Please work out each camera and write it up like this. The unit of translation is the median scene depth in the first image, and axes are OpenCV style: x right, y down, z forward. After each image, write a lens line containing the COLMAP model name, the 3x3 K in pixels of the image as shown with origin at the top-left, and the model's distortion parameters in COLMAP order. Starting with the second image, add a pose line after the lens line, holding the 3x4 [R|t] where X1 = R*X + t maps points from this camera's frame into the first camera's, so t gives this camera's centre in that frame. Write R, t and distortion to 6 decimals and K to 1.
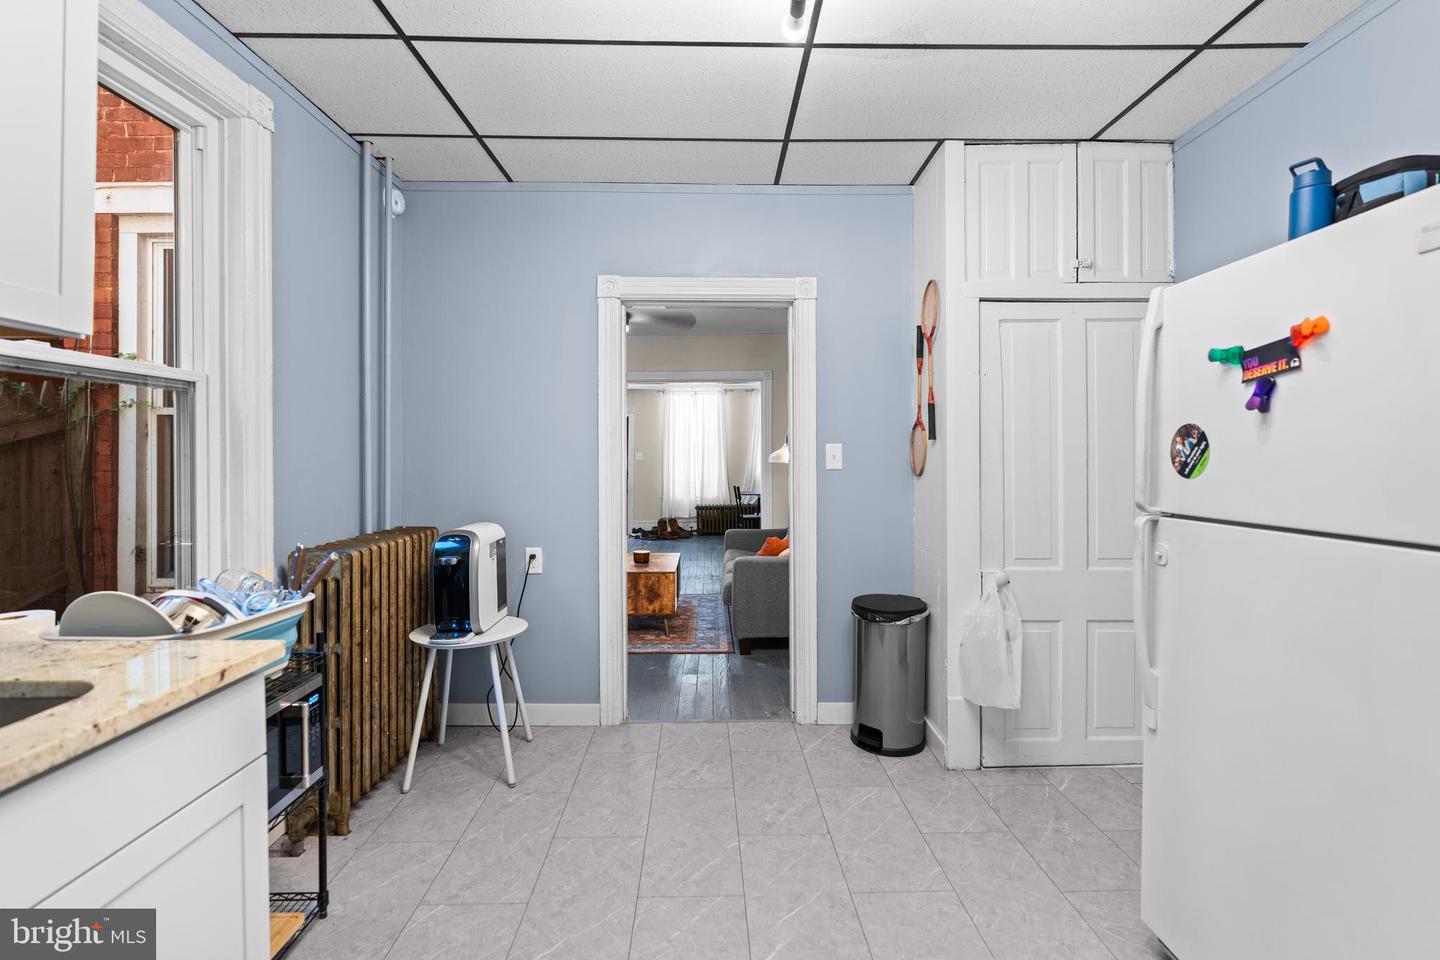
lens RADIAL K [[641.0, 0, 718.2], [0, 641.0, 468.2], [0, 0, 1]] dist [-0.011731, 0.000265]
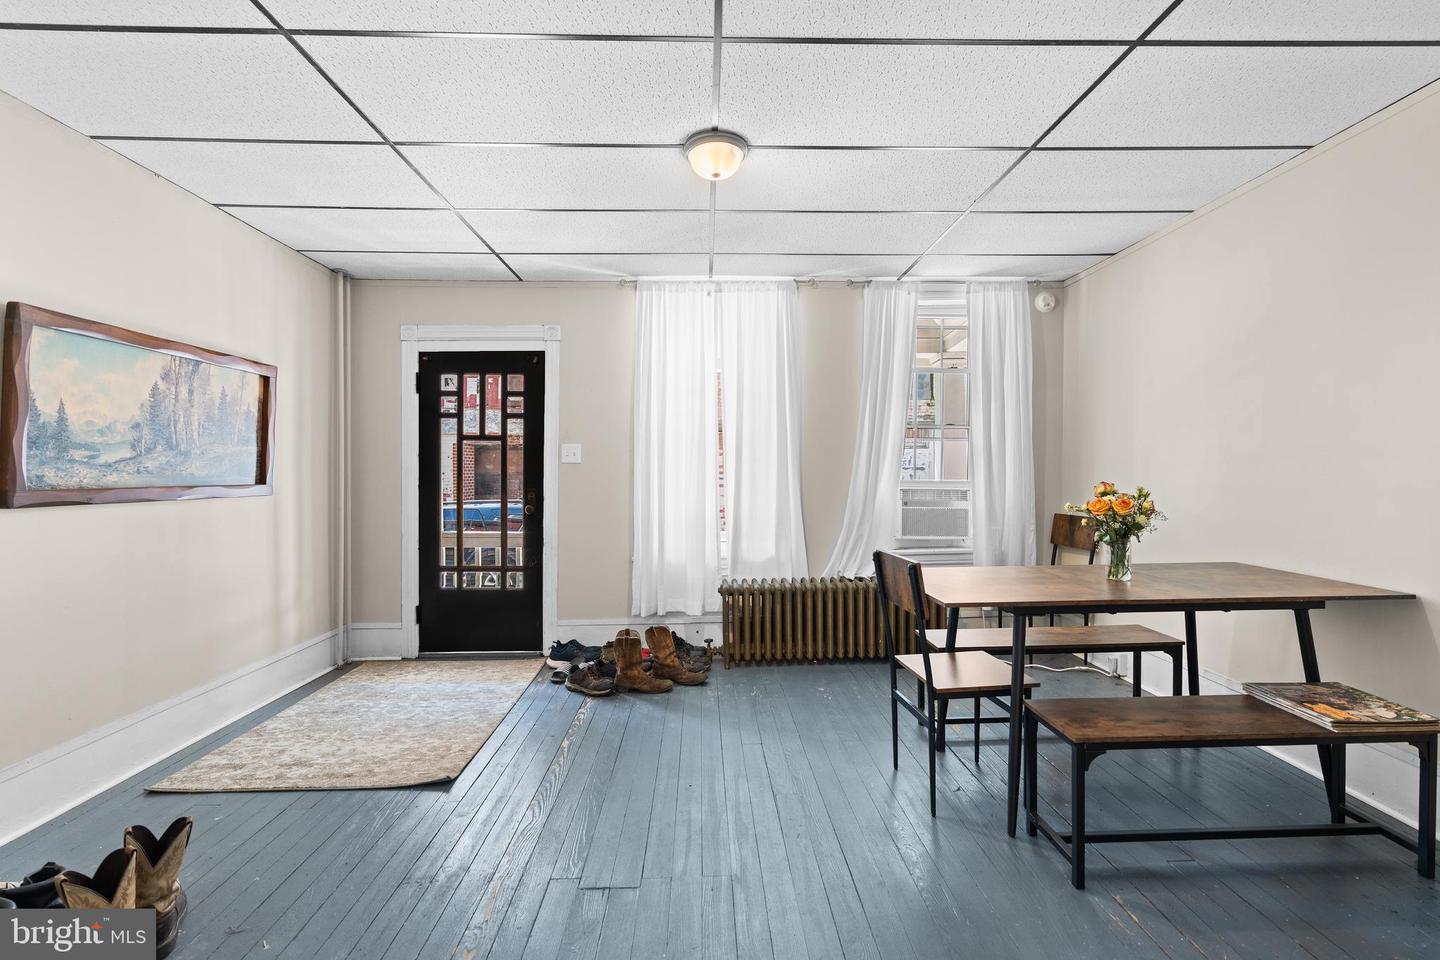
lens RADIAL K [[641.0, 0, 720.6], [0, 641.0, 468.5], [0, 0, 1]] dist [-0.011731, 0.000265]
pose [[0.999955, 0.001310, 0.009421, -0.038562], [-0.001210, 0.999943, -0.010648, -0.005514], [-0.009435, 0.010636, 0.999899, 0.625636]]
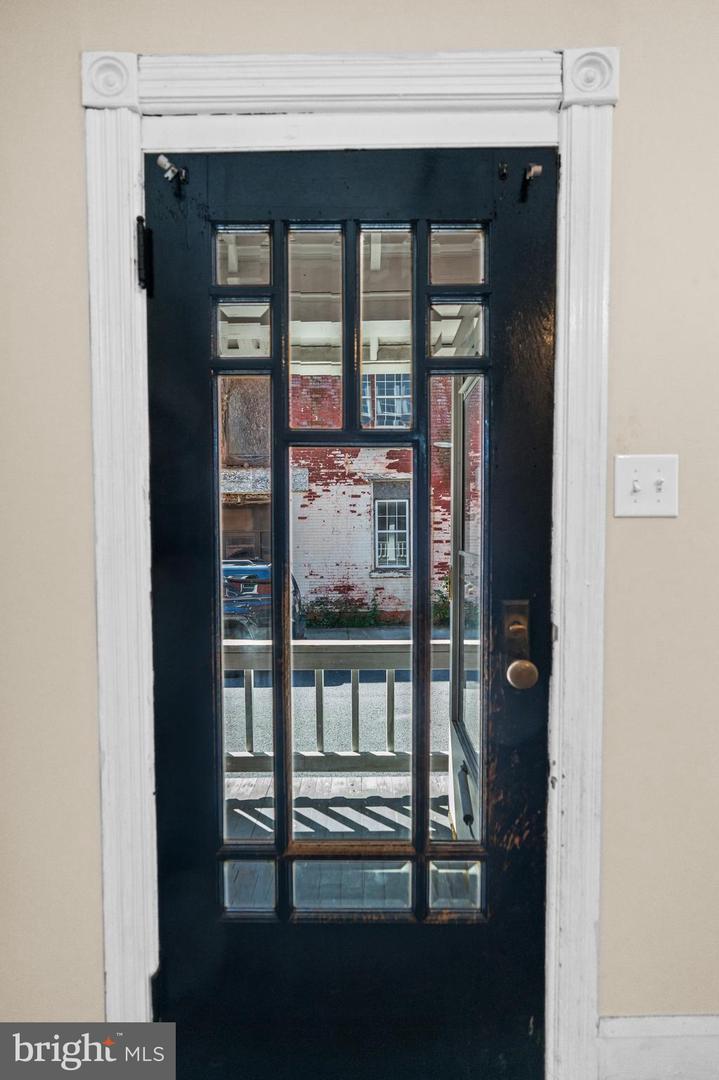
lens RADIAL K [[480.7, 0, 365.4], [0, 480.7, 540.7], [0, 0, 1]] dist [-0.011731, 0.000265]
pose [[0.999886, -0.007669, -0.012988, -0.178398], [0.007780, 0.999934, 0.008493, -0.009599], [0.012922, -0.008593, 0.999880, 0.930405]]
